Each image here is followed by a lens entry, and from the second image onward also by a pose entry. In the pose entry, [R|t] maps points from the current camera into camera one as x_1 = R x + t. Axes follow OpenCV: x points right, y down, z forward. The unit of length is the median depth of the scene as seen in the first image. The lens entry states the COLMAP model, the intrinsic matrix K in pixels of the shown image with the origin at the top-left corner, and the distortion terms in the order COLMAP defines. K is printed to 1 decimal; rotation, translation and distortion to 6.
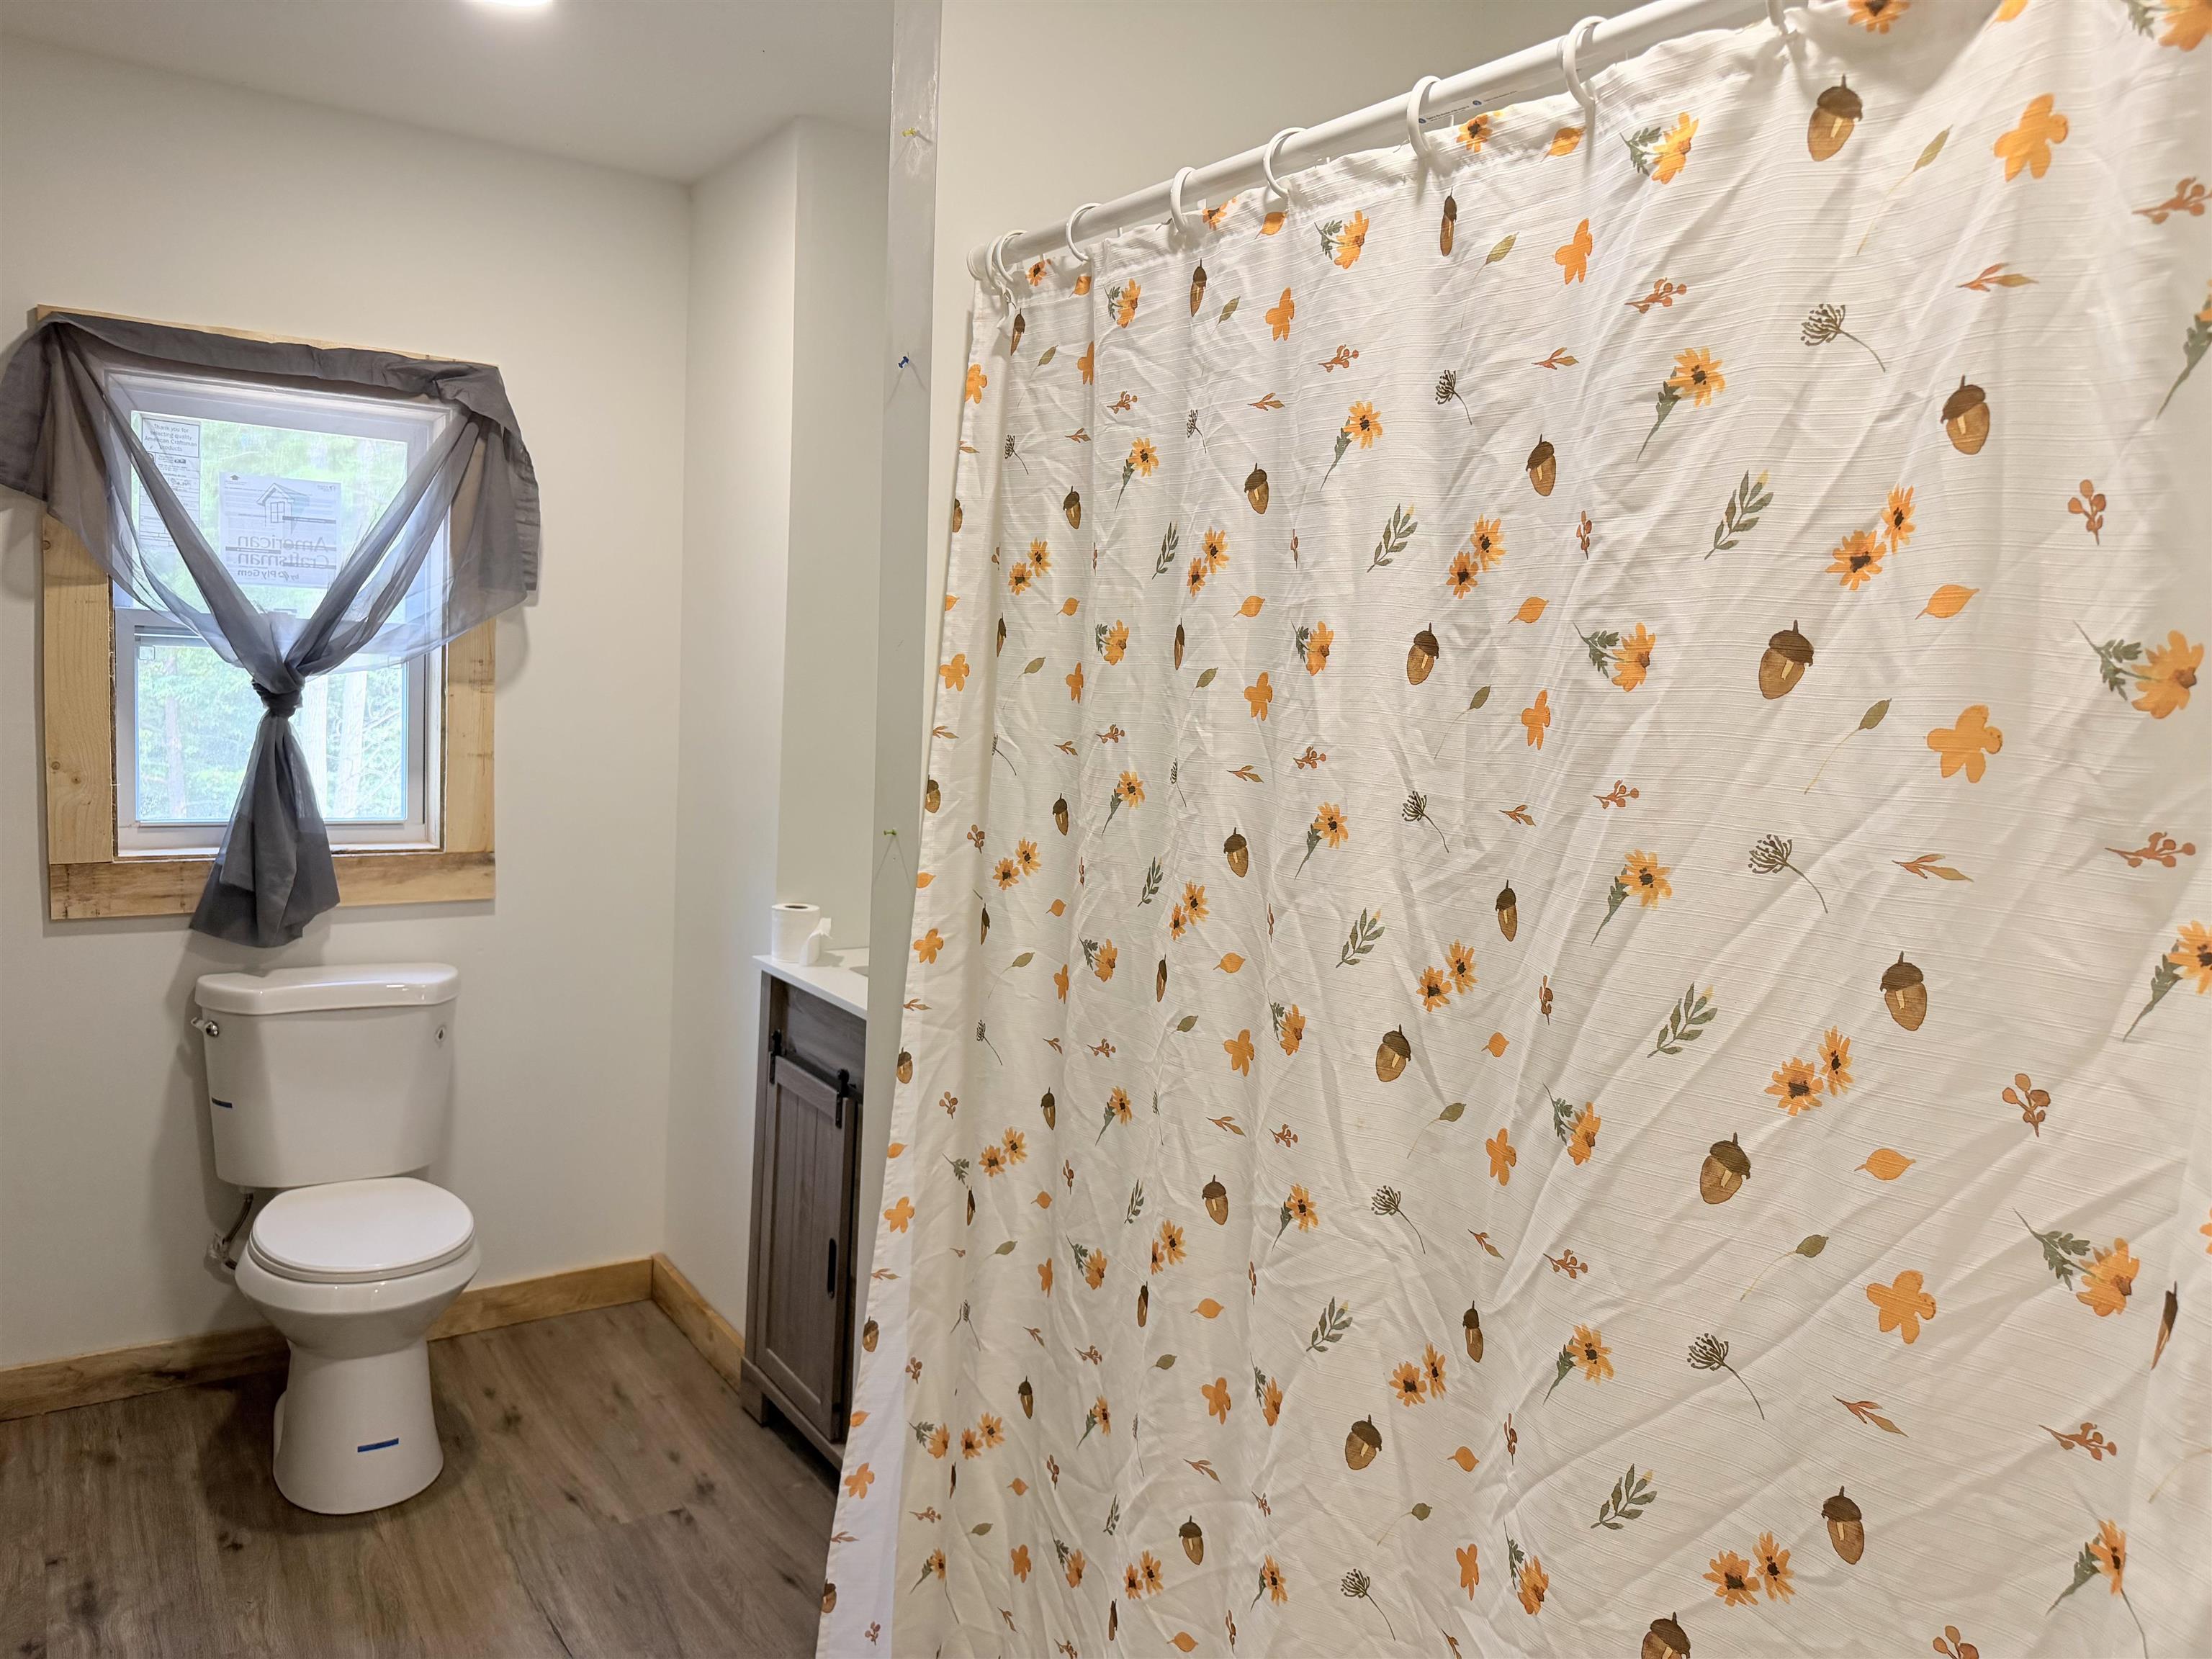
lens RADIAL K [[1557.1, 0, 1048.6], [0, 1557.1, 784.3], [0, 0, 1]] dist [-0.000011, 0.056618]
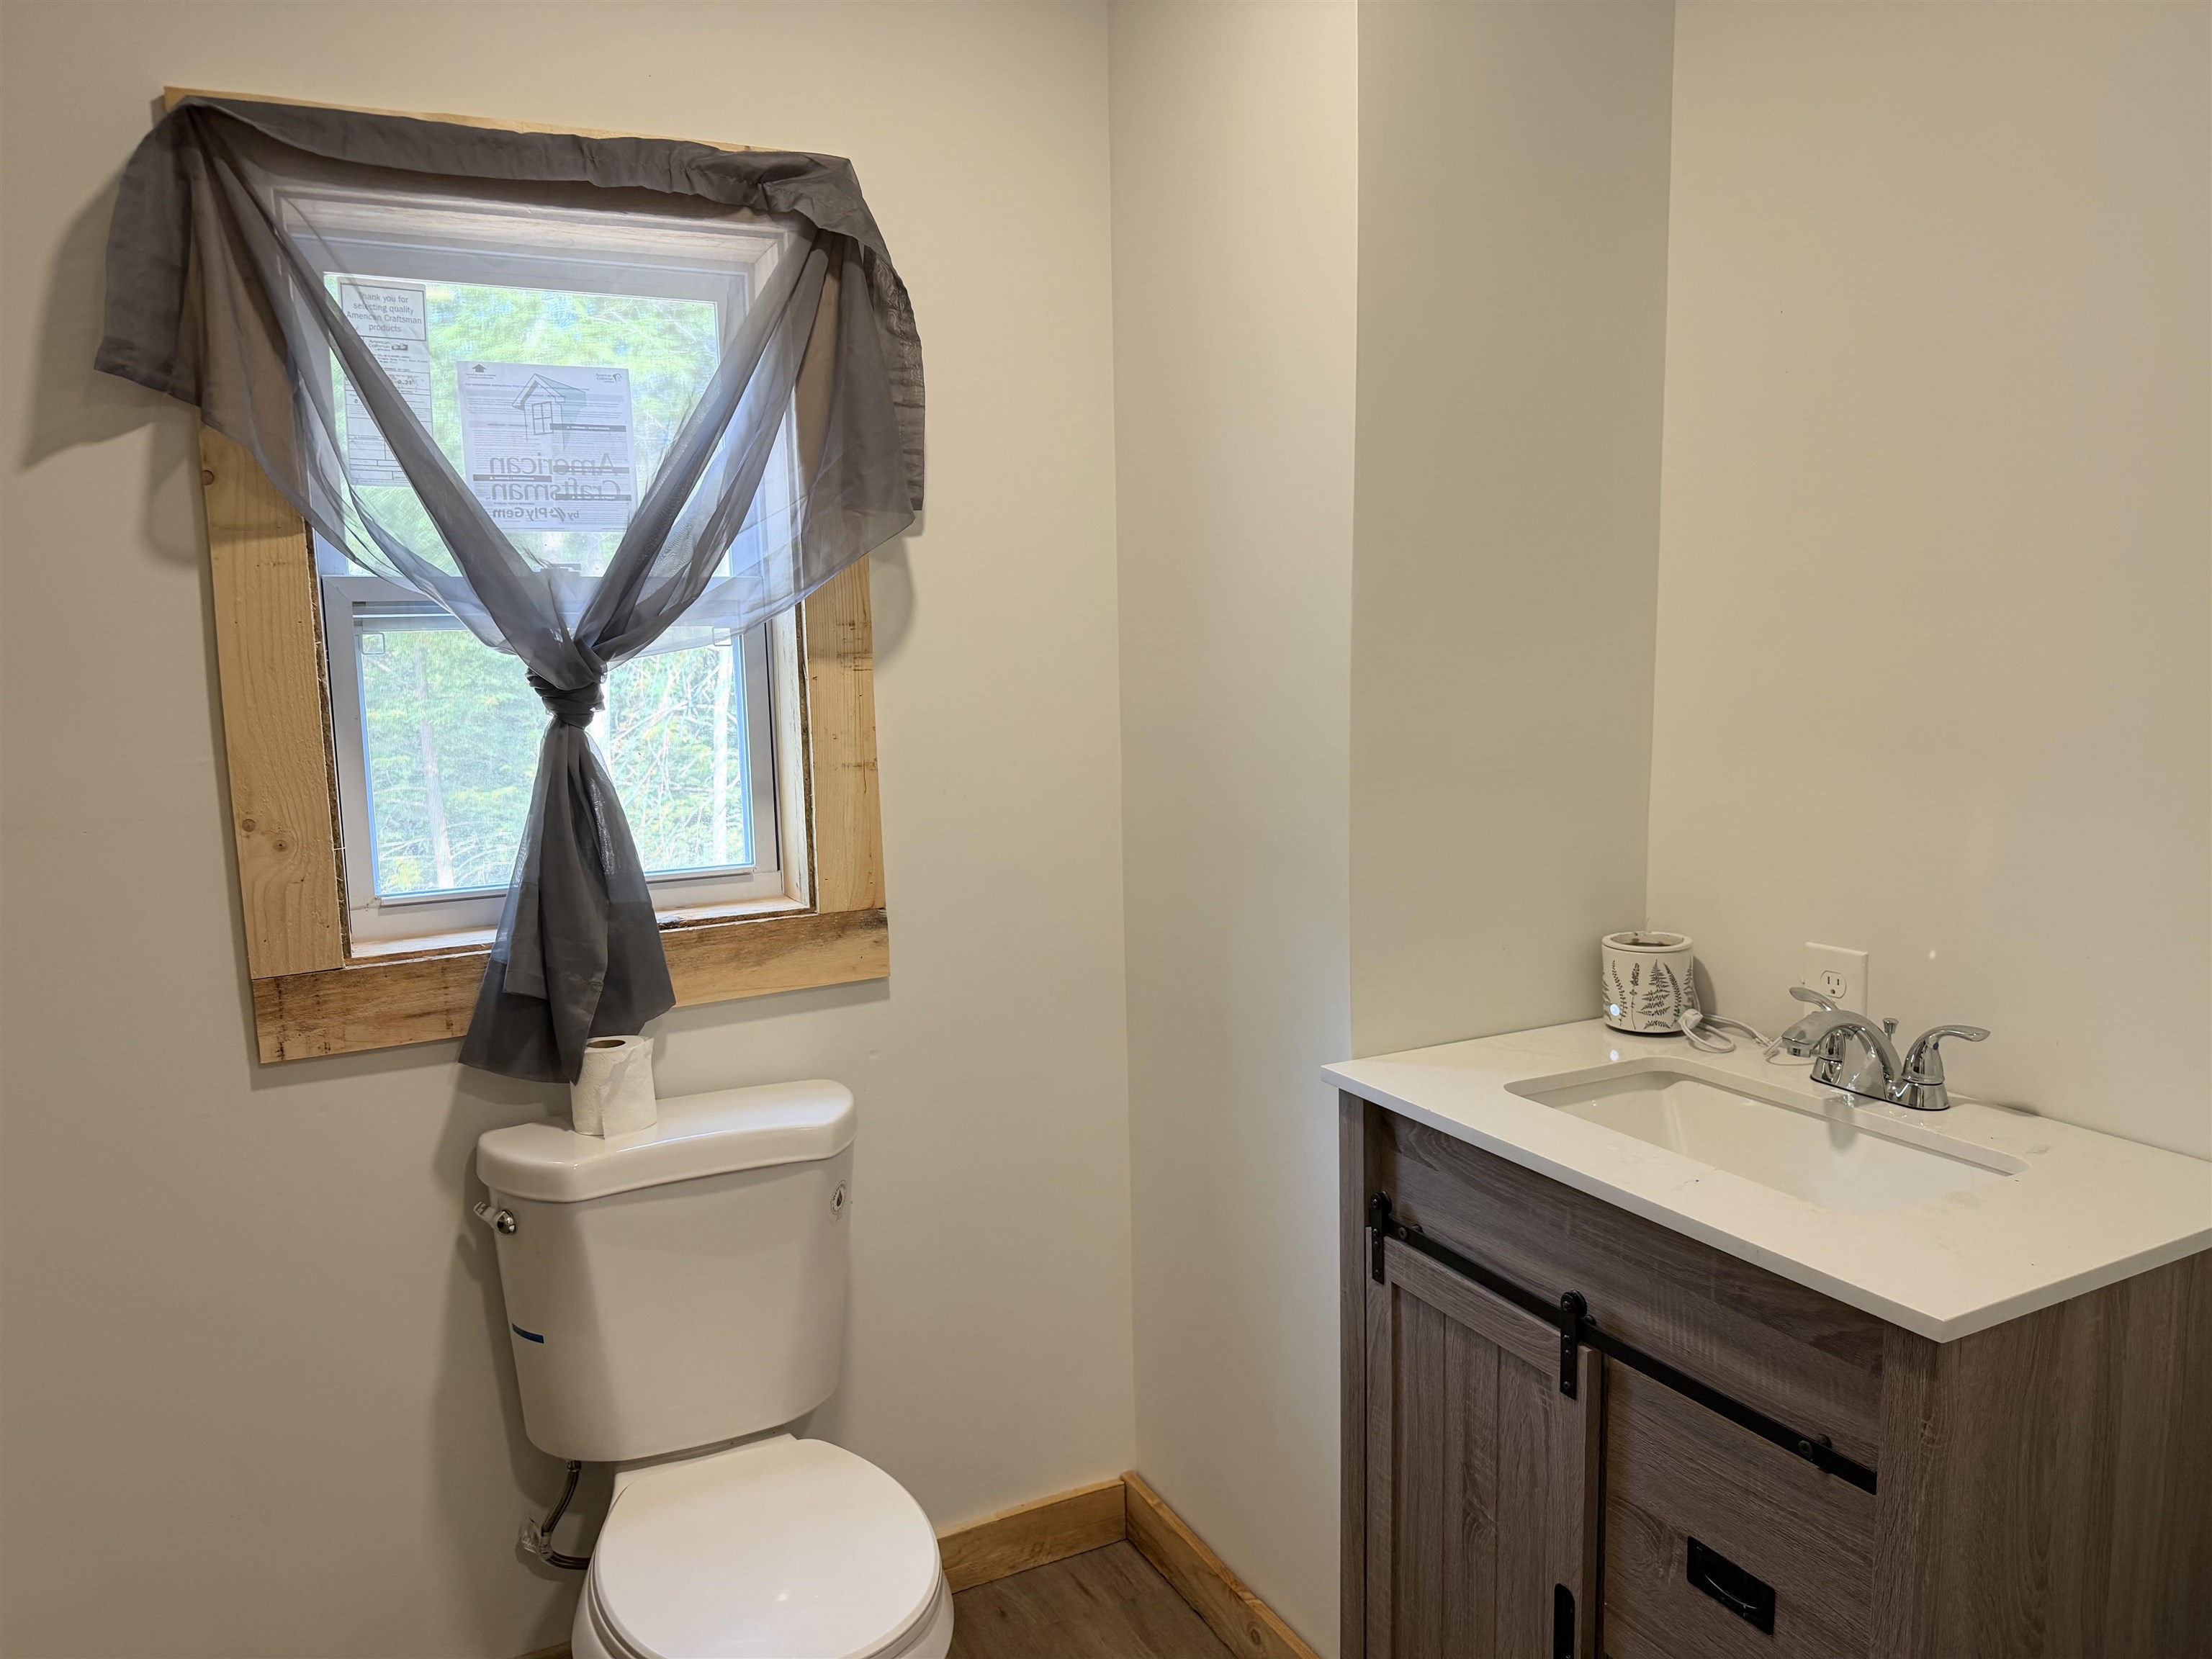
lens RADIAL K [[1529.9, 0, 1061.3], [0, 1529.9, 788.7], [0, 0, 1]] dist [0.116773, -0.123171]
pose [[0.989785, -0.057068, -0.130648, -0.208224], [0.060620, 0.997887, 0.023372, -0.020106], [0.129038, -0.031053, 0.991153, 0.388250]]
